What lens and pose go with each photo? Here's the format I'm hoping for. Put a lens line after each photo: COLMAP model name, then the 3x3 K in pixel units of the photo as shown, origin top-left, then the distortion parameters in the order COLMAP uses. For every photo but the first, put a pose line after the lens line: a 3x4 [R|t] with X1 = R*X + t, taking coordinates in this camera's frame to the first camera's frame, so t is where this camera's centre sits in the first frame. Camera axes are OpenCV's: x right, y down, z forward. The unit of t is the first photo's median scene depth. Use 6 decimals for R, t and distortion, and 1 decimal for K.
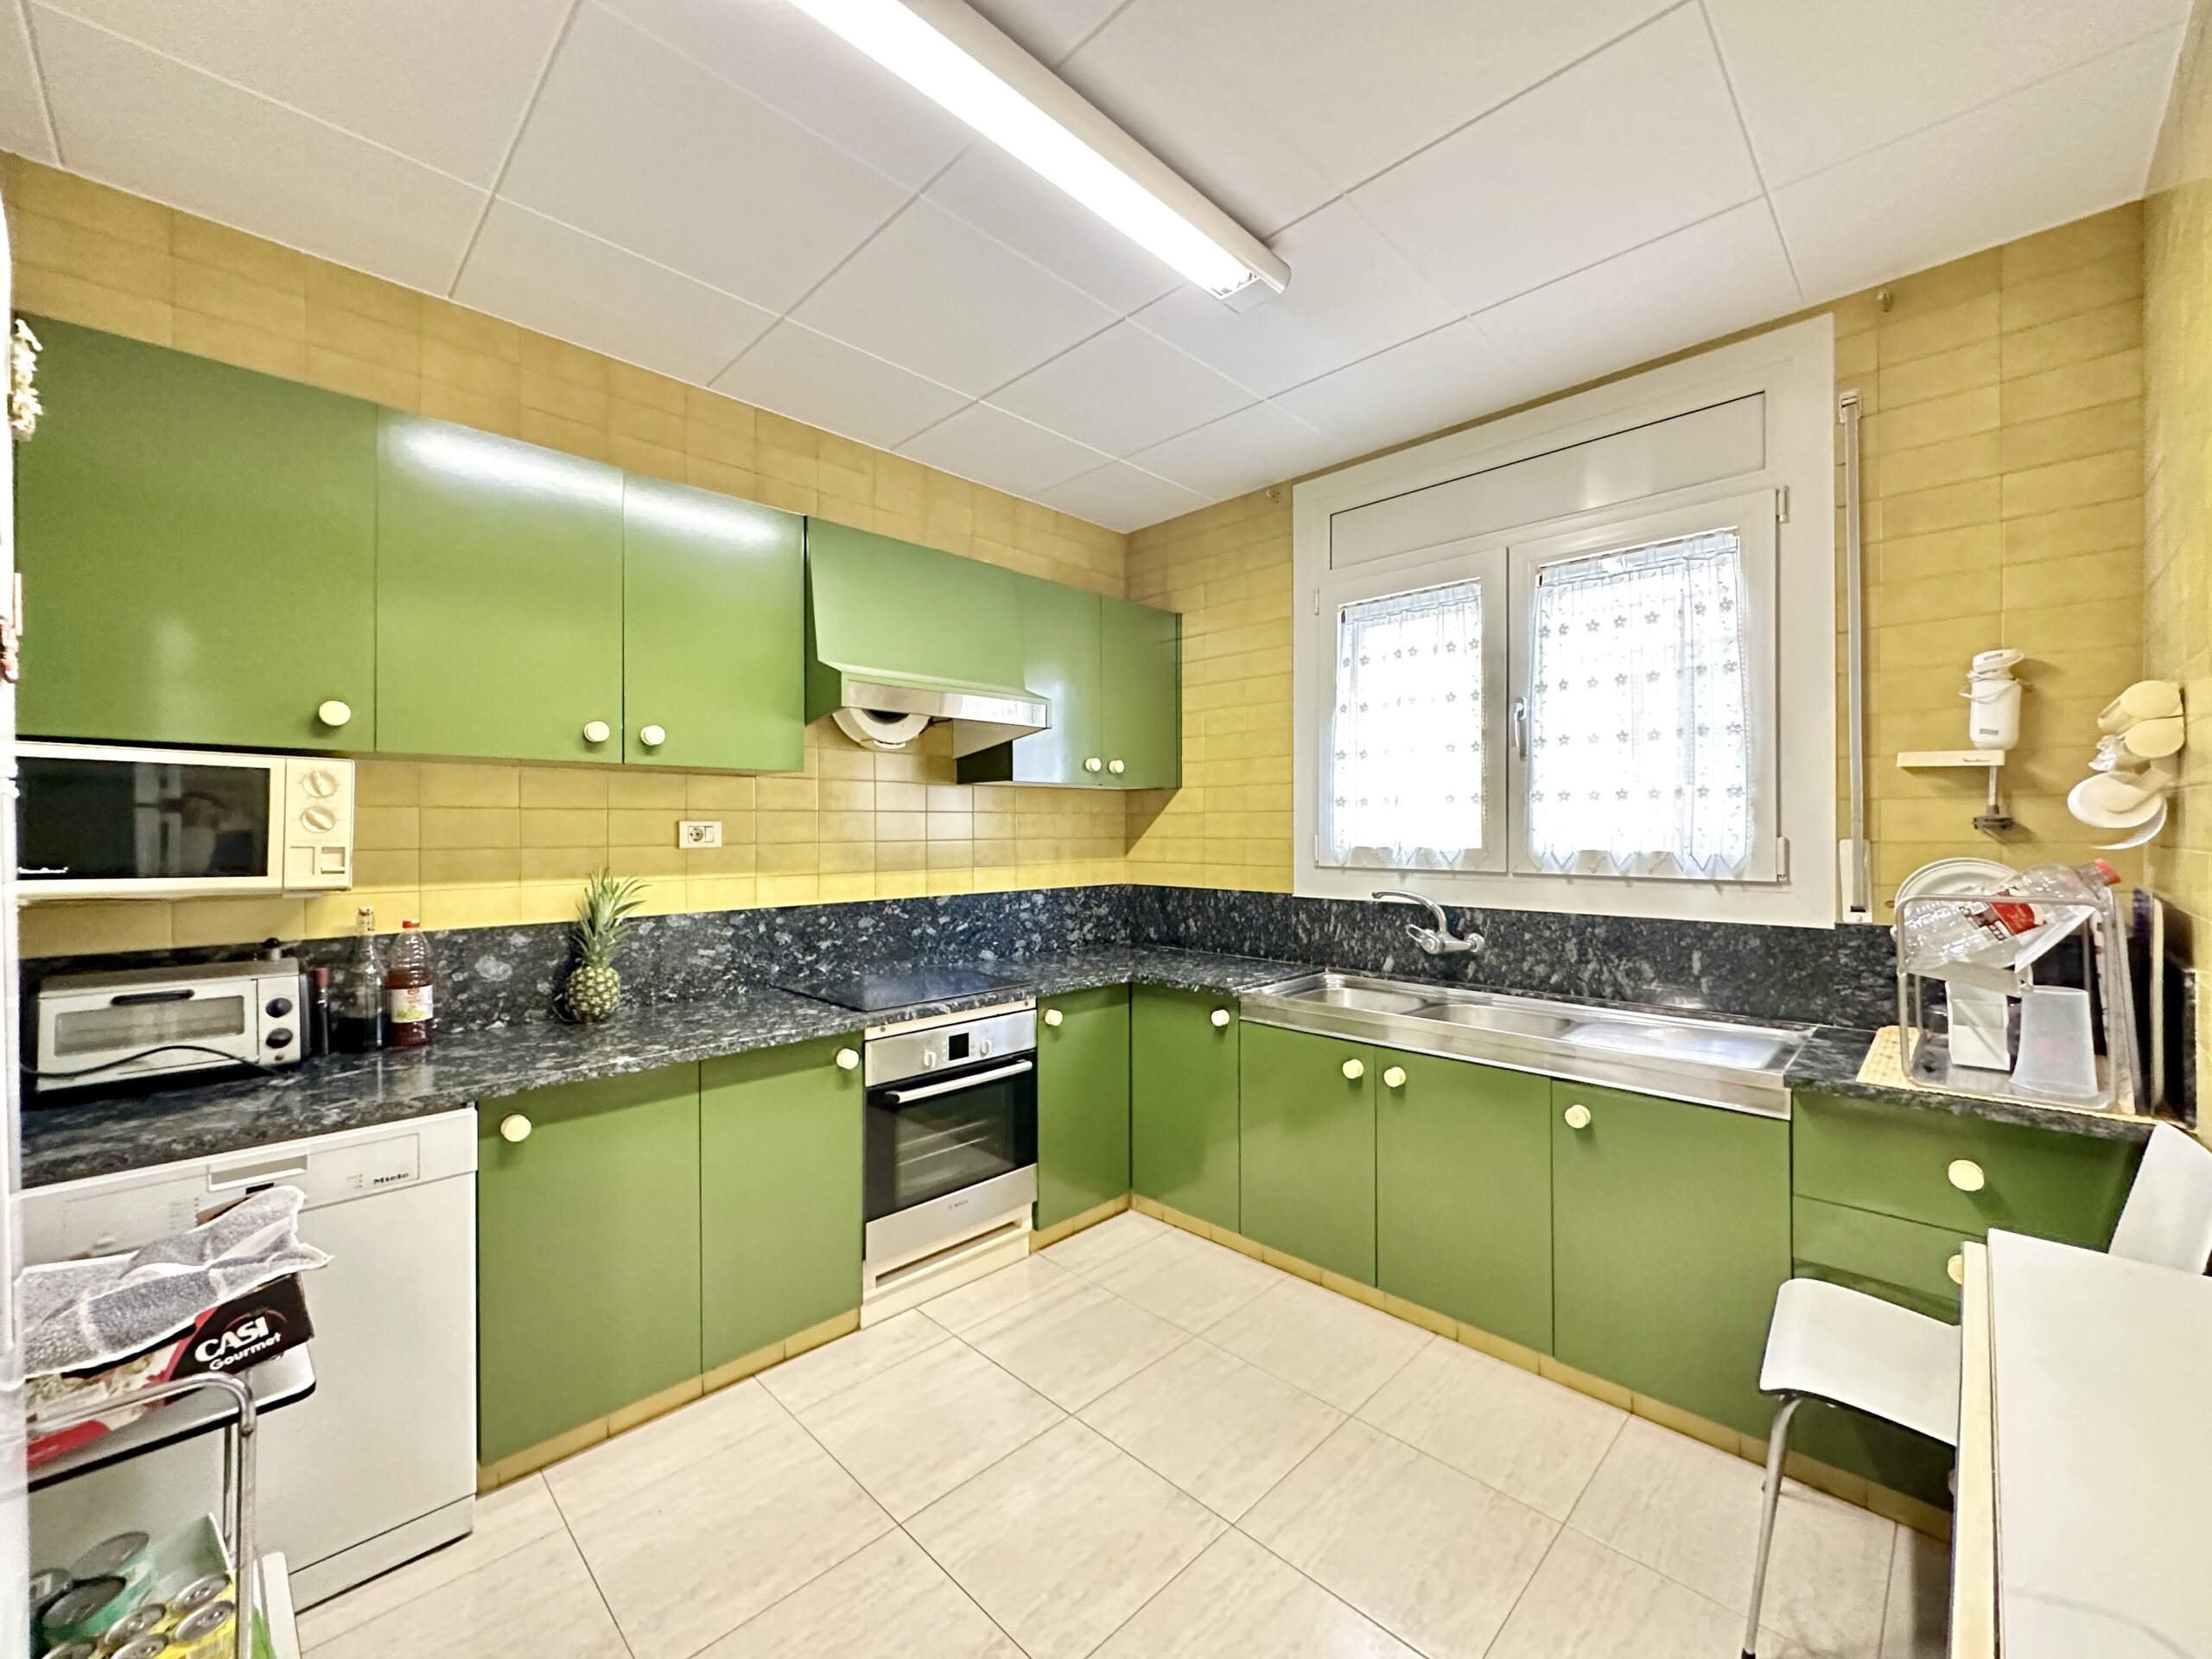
lens RADIAL K [[878.1, 0, 1101.8], [0, 878.1, 828.3], [0, 0, 1]] dist [-0.003907, 0.000650]
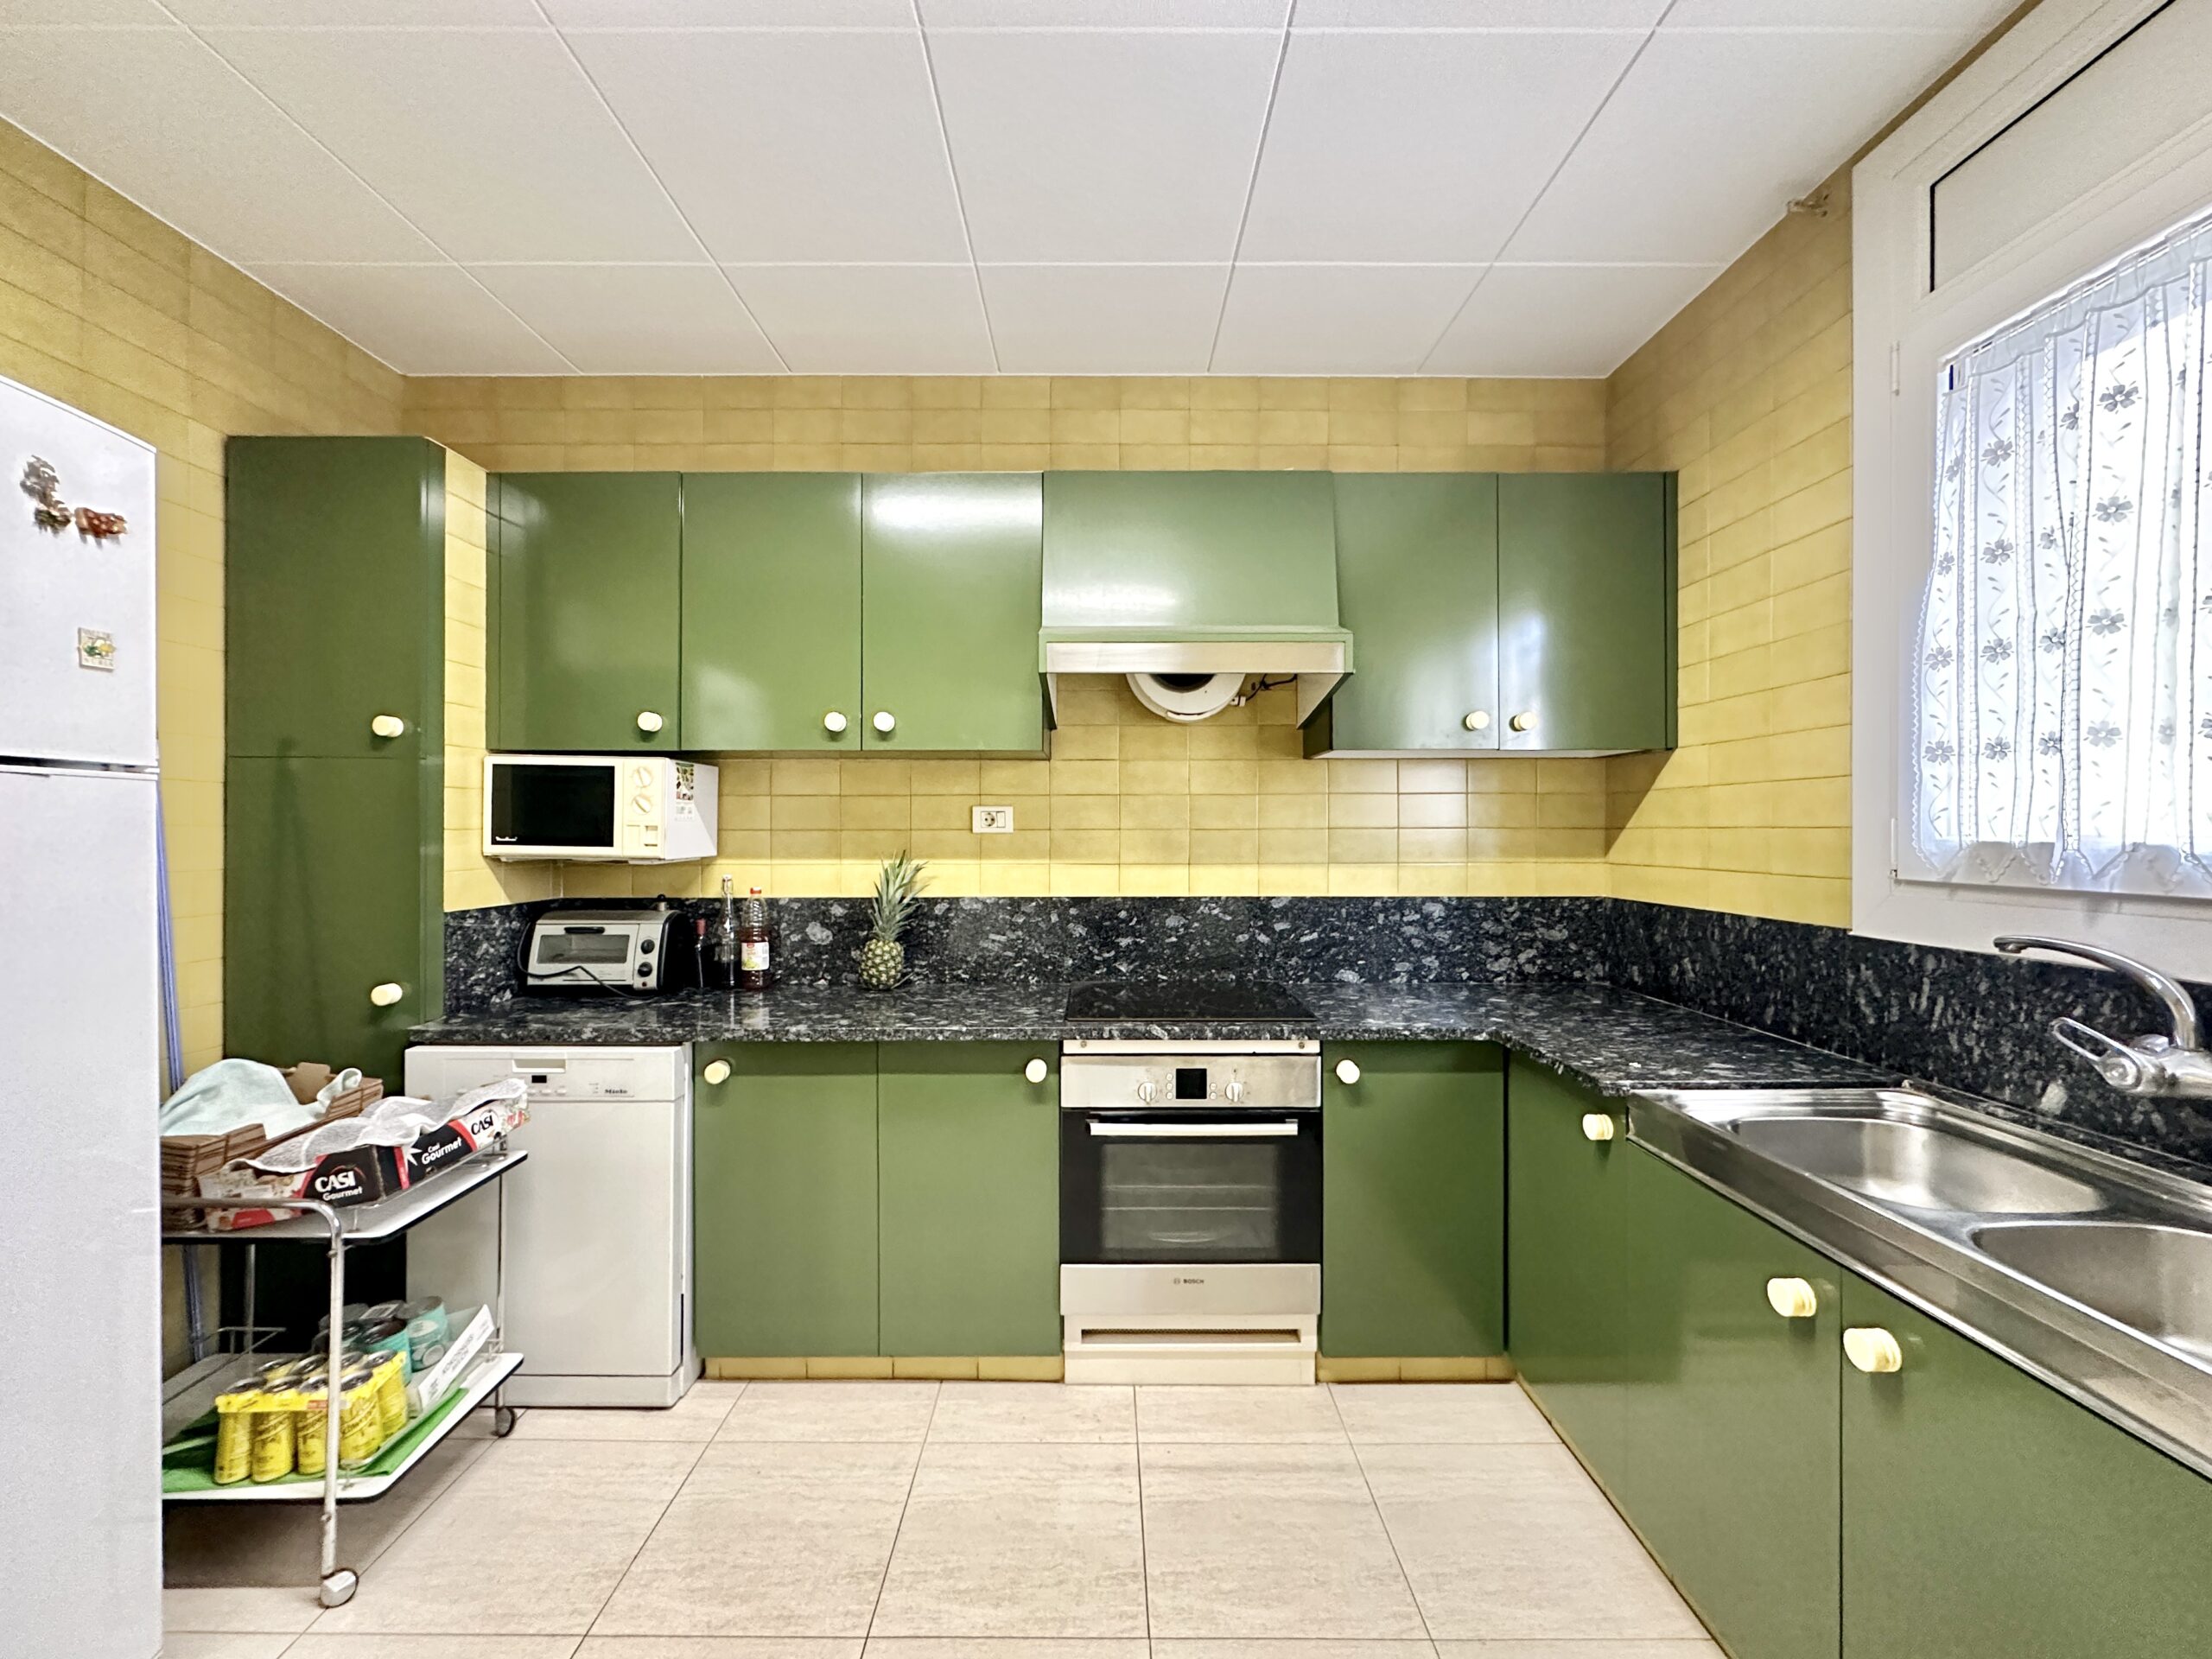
lens RADIAL K [[878.1, 0, 1106.1], [0, 878.1, 828.6], [0, 0, 1]] dist [-0.003907, 0.000650]
pose [[0.710299, 0.001468, -0.703899, 0.331095], [-0.001460, 0.999999, 0.000611, 0.015772], [0.703899, 0.000594, 0.710300, 0.364590]]
